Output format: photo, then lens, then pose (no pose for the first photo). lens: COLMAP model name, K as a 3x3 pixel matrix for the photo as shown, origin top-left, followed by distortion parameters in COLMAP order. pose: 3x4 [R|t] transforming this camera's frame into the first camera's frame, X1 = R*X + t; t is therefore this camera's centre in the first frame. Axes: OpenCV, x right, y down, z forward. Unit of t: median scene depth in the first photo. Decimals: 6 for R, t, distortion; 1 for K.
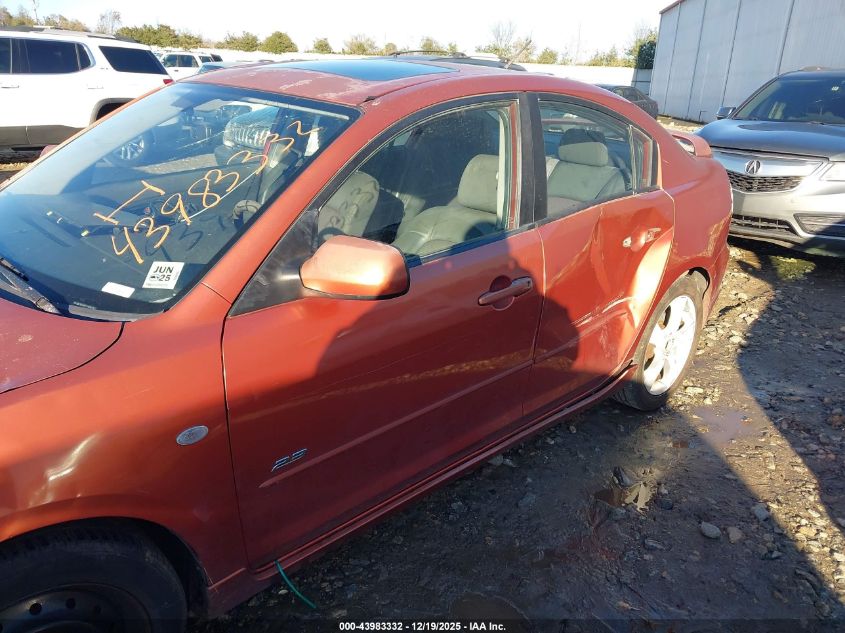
lens RADIAL K [[614.9, 0, 424.3], [0, 614.9, 320.3], [0, 0, 1]] dist [0.004441, 0.023624]
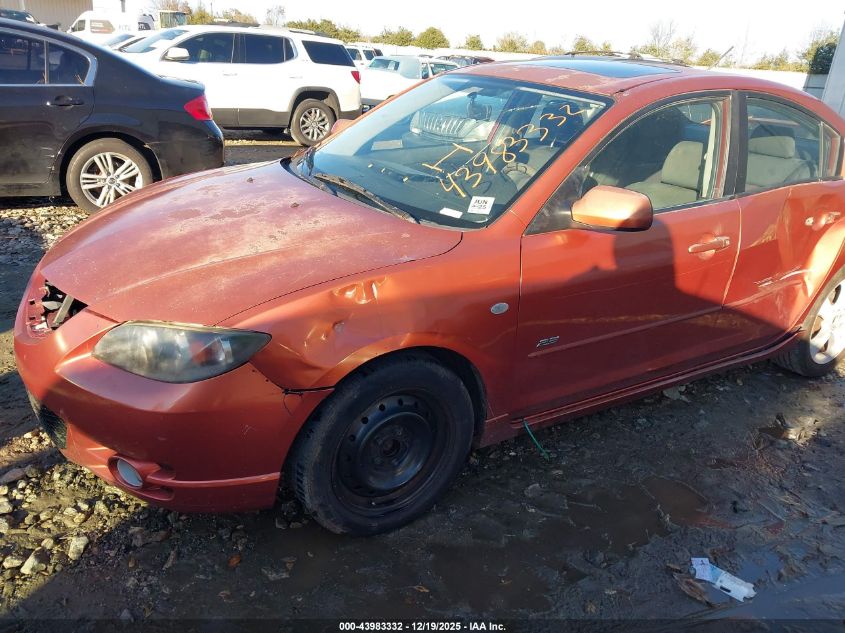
lens RADIAL K [[654.1, 0, 423.8], [0, 654.1, 333.2], [0, 0, 1]] dist [0.026326, -0.002583]
pose [[0.983406, 0.093480, -0.155483, -0.171602], [-0.093662, 0.995585, 0.006172, 0.142011], [0.155374, 0.008494, 0.987819, -0.343962]]
